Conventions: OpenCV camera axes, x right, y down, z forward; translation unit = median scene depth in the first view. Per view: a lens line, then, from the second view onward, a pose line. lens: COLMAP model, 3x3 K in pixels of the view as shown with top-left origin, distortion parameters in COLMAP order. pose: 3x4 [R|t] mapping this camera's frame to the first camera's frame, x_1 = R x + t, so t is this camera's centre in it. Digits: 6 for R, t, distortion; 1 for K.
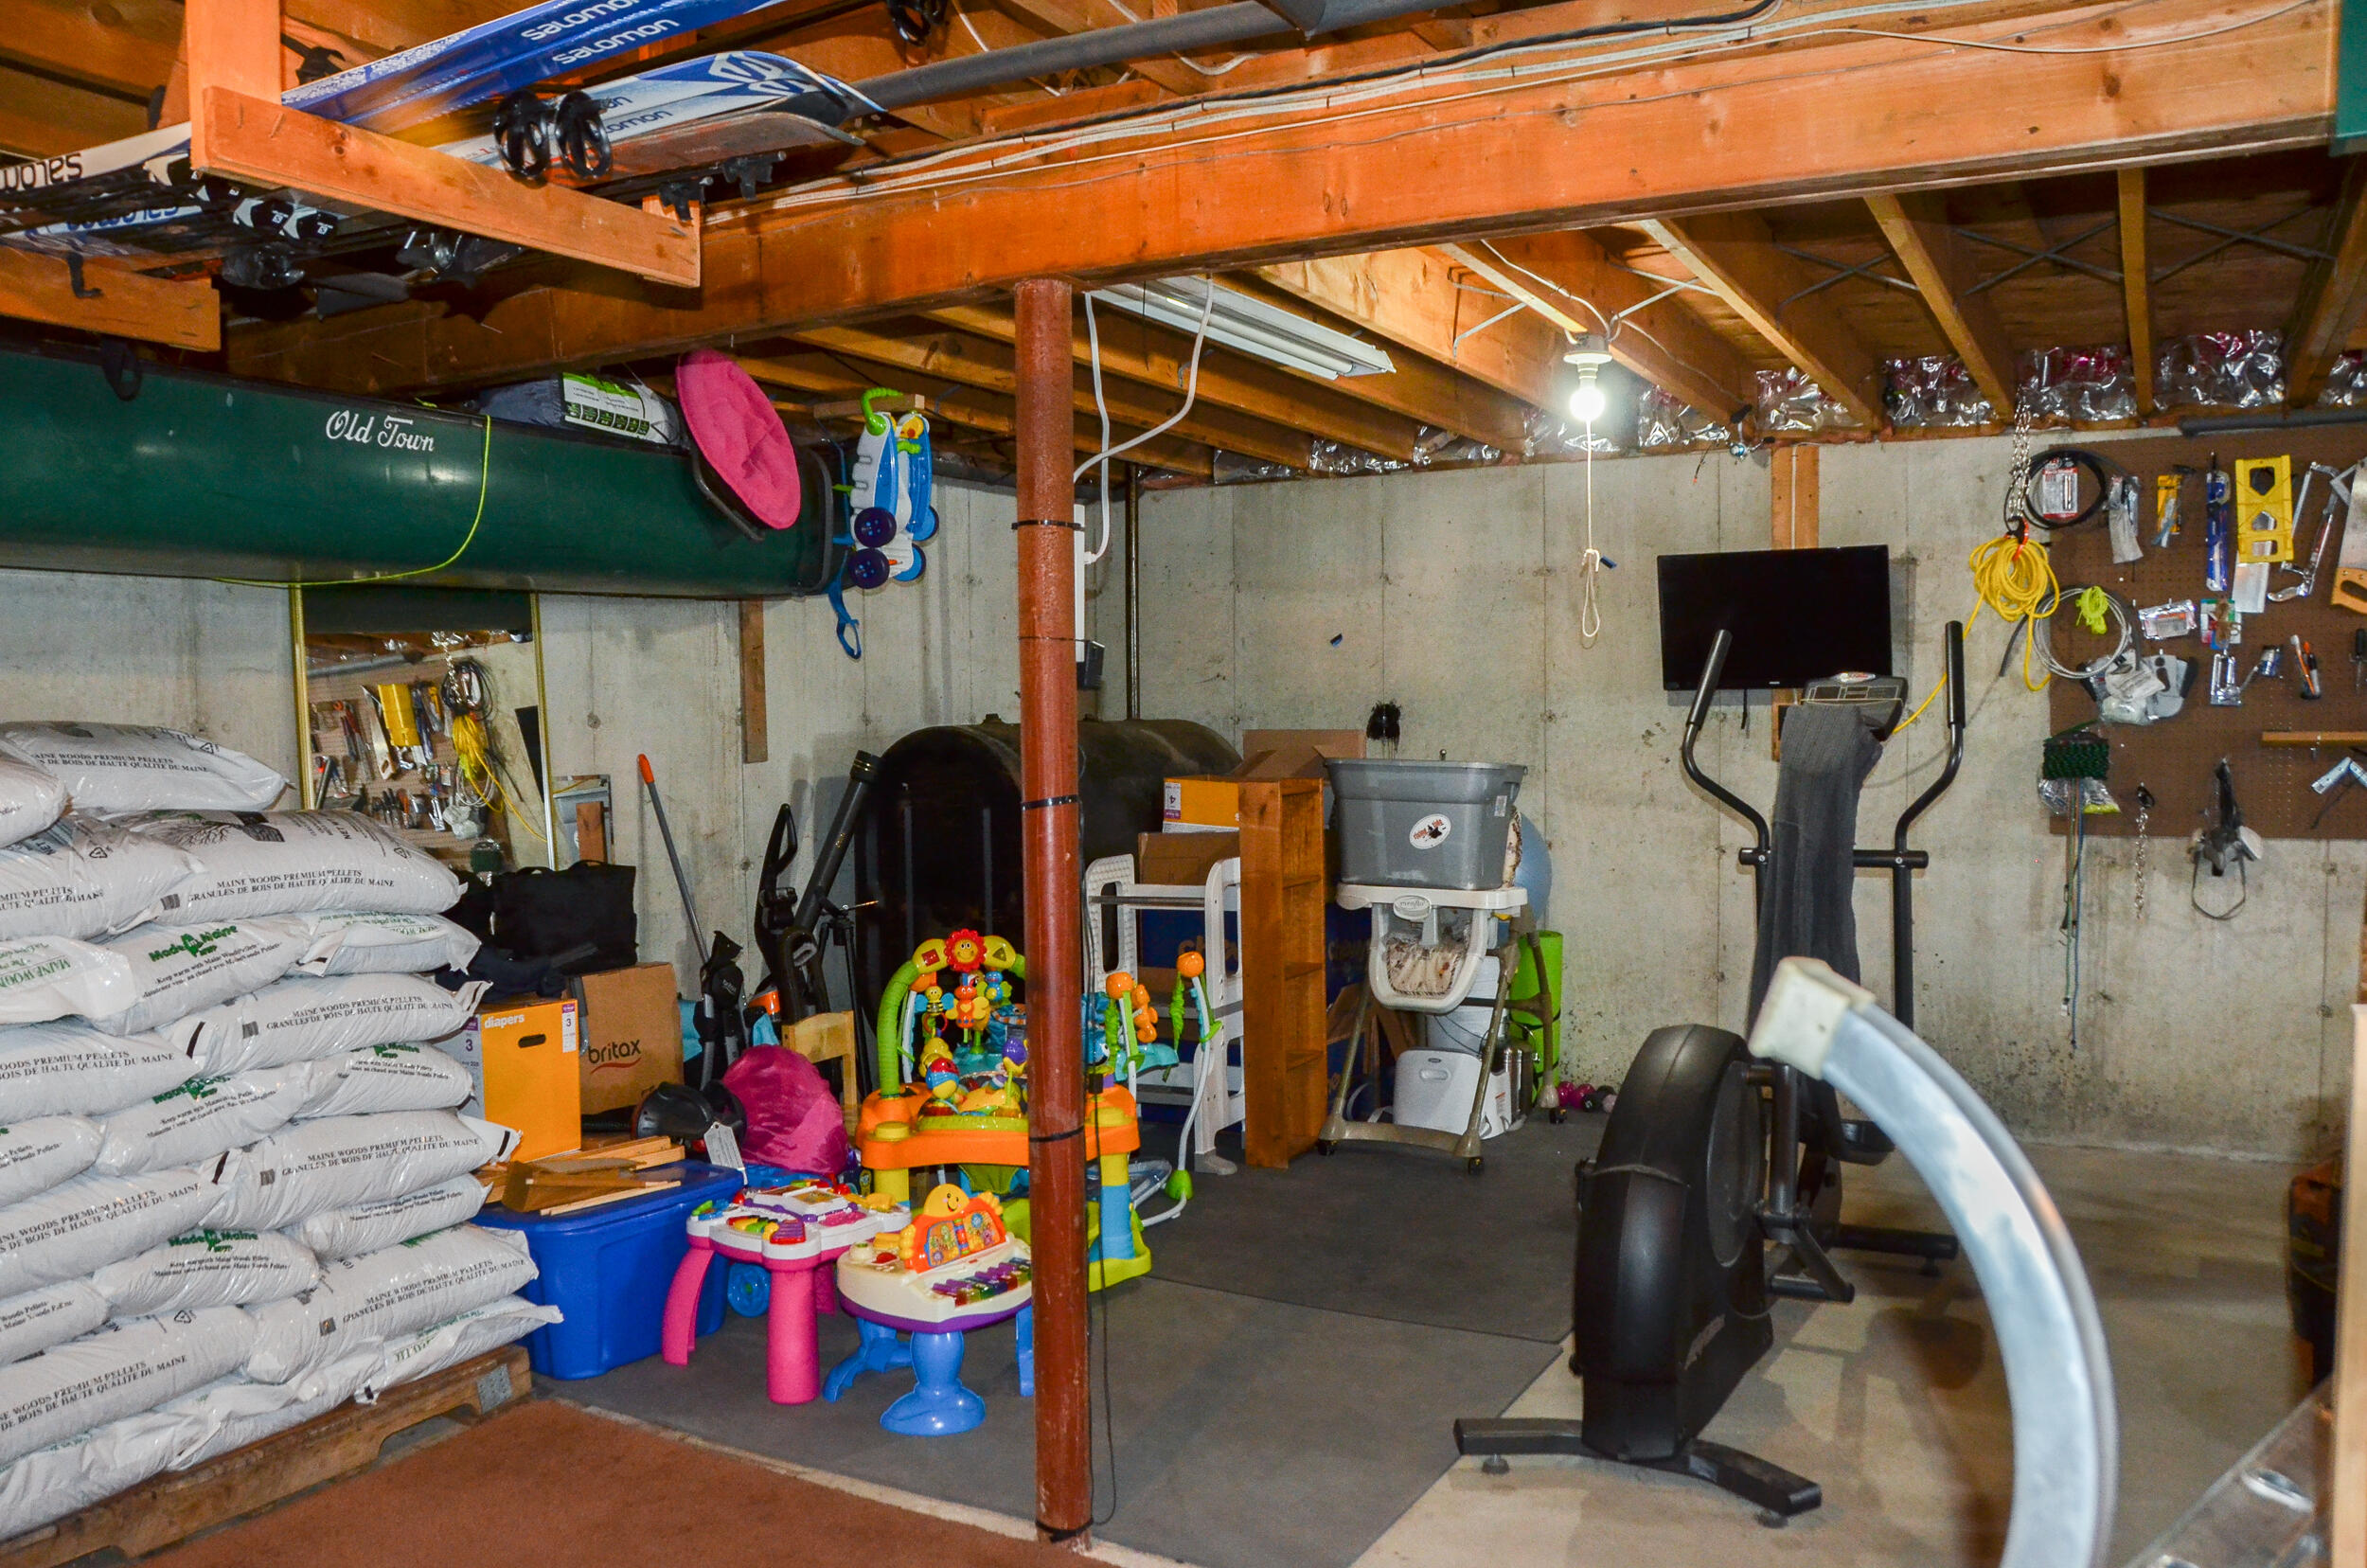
lens RADIAL K [[1823.8, 0, 1173.9], [0, 1823.8, 804.8], [0, 0, 1]] dist [-0.164154, 0.121954]
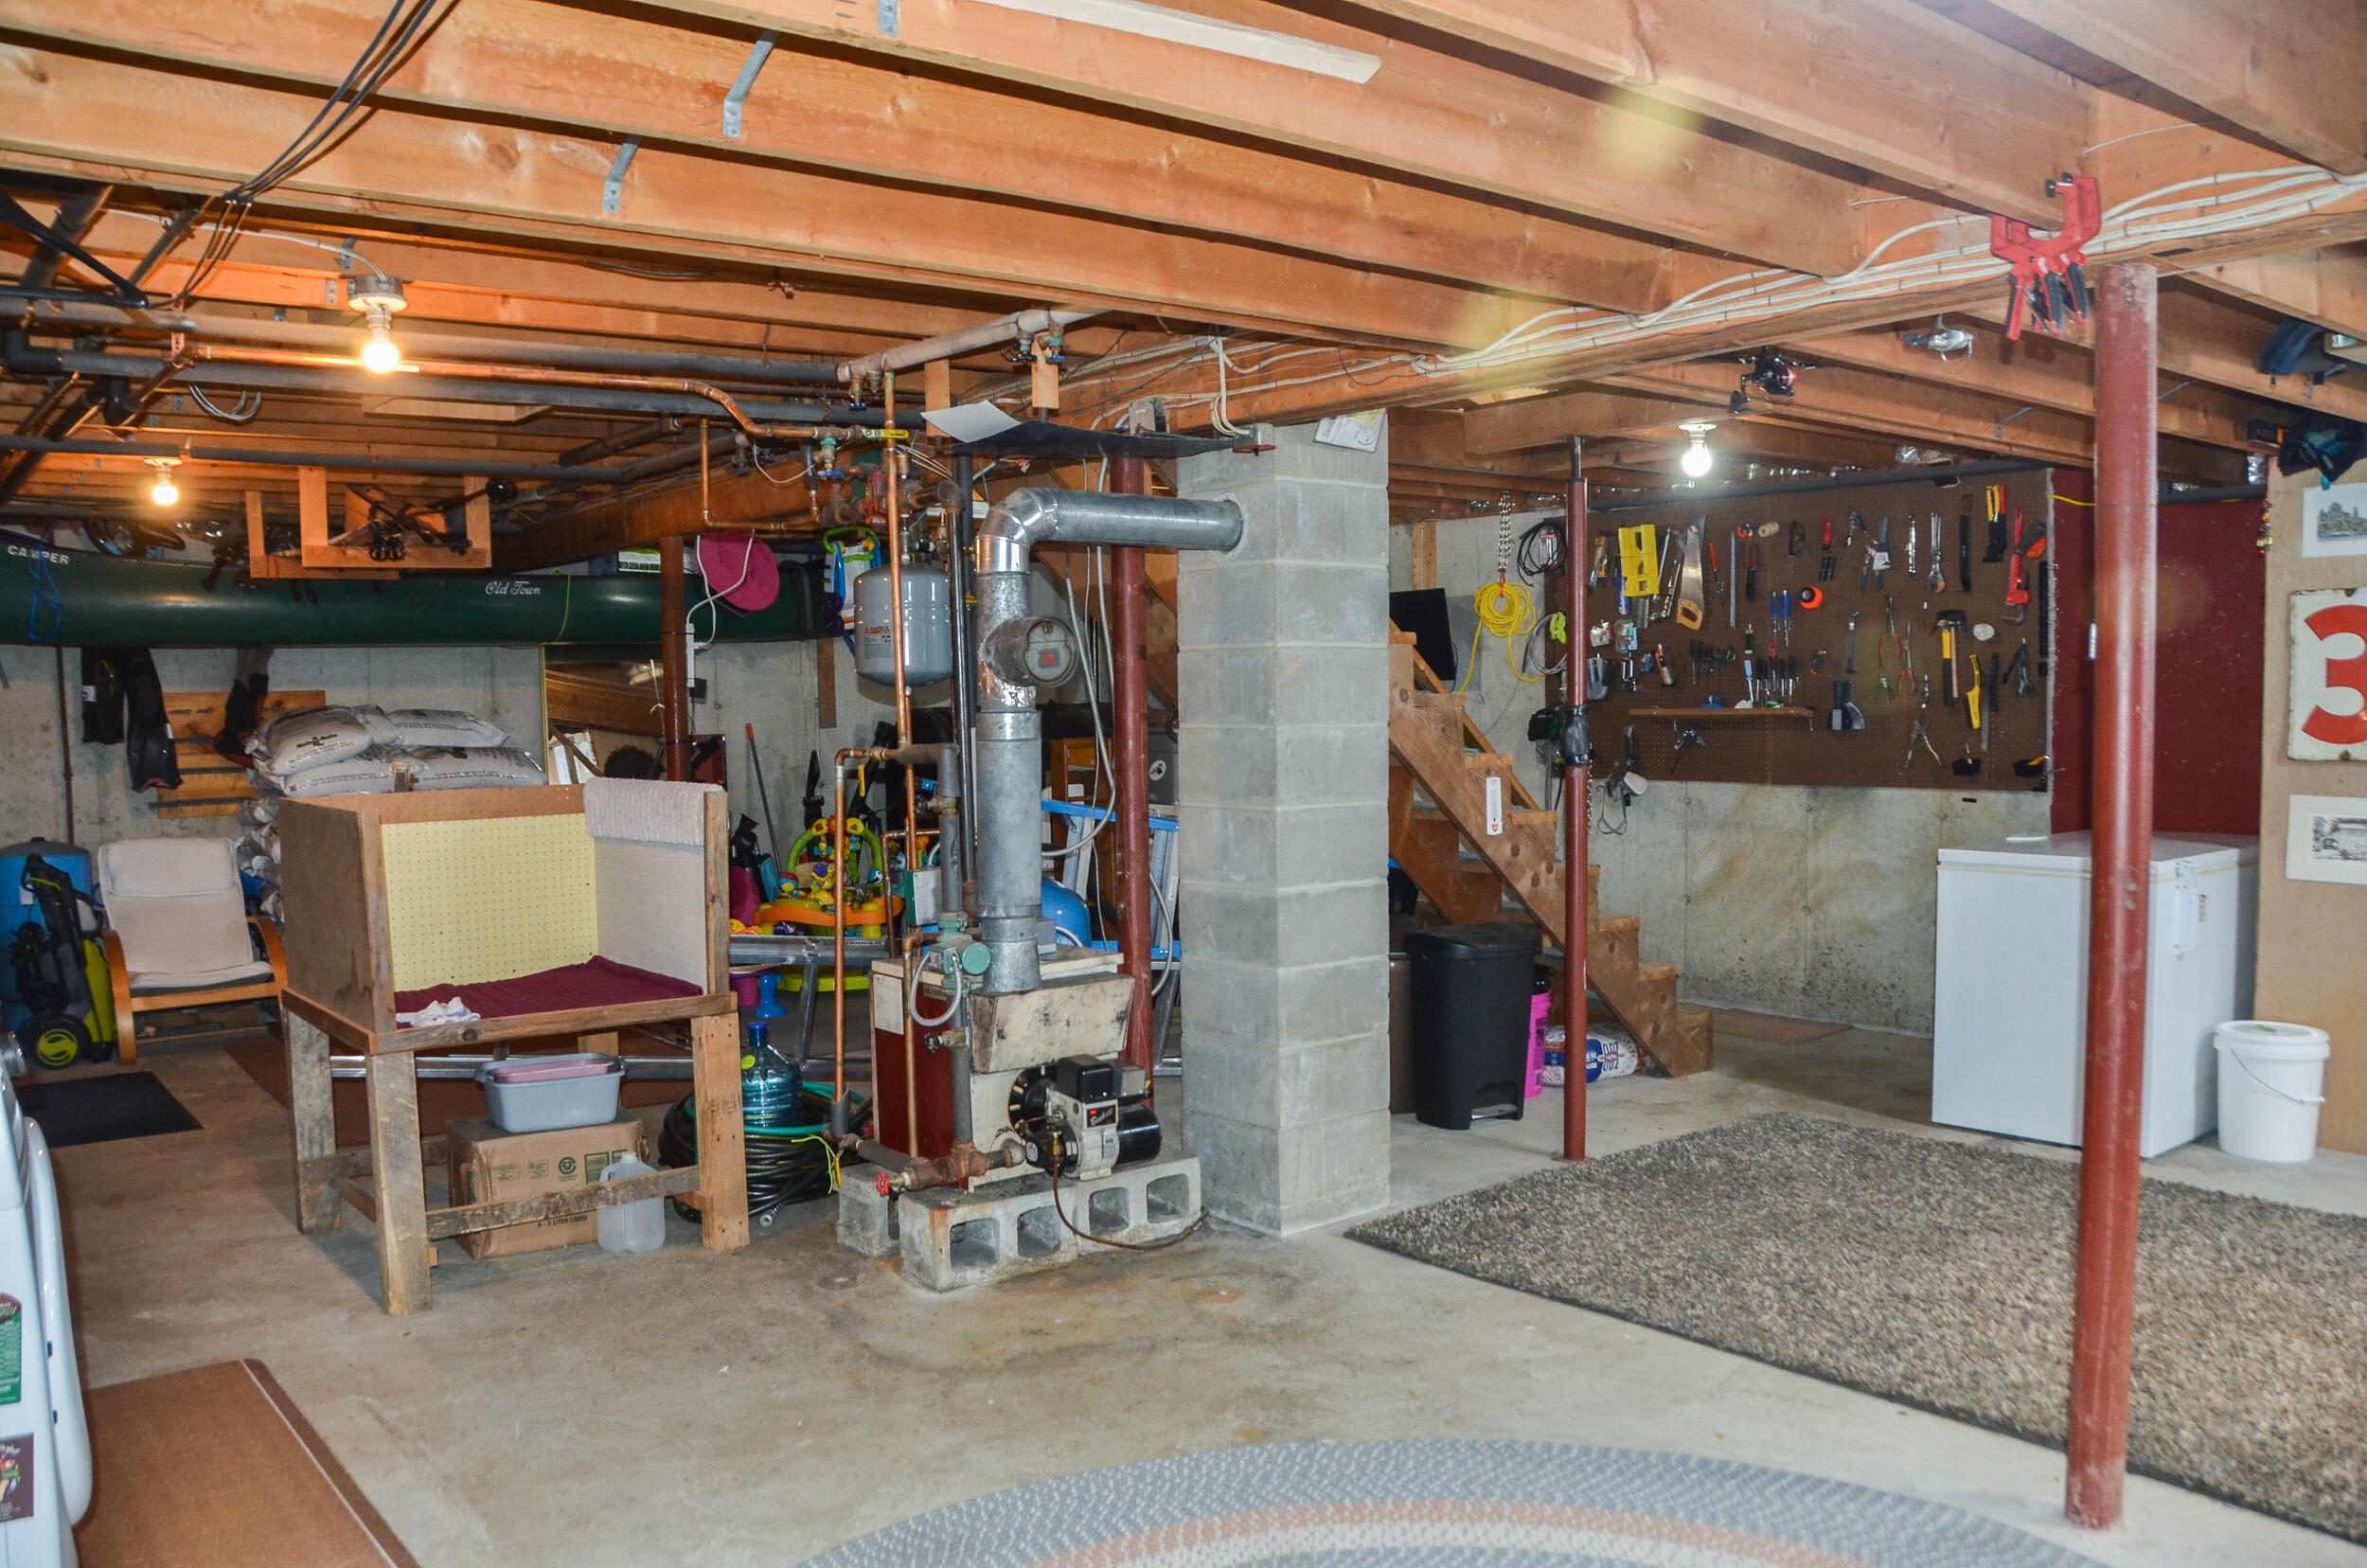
lens RADIAL K [[1823.8, 0, 1173.9], [0, 1823.8, 804.8], [0, 0, 1]] dist [-0.164154, 0.121954]
pose [[0.922339, 0.019773, -0.385875, 0.857131], [-0.013190, 0.999719, 0.019699, 0.013870], [0.386156, -0.013080, 0.922341, -0.577530]]
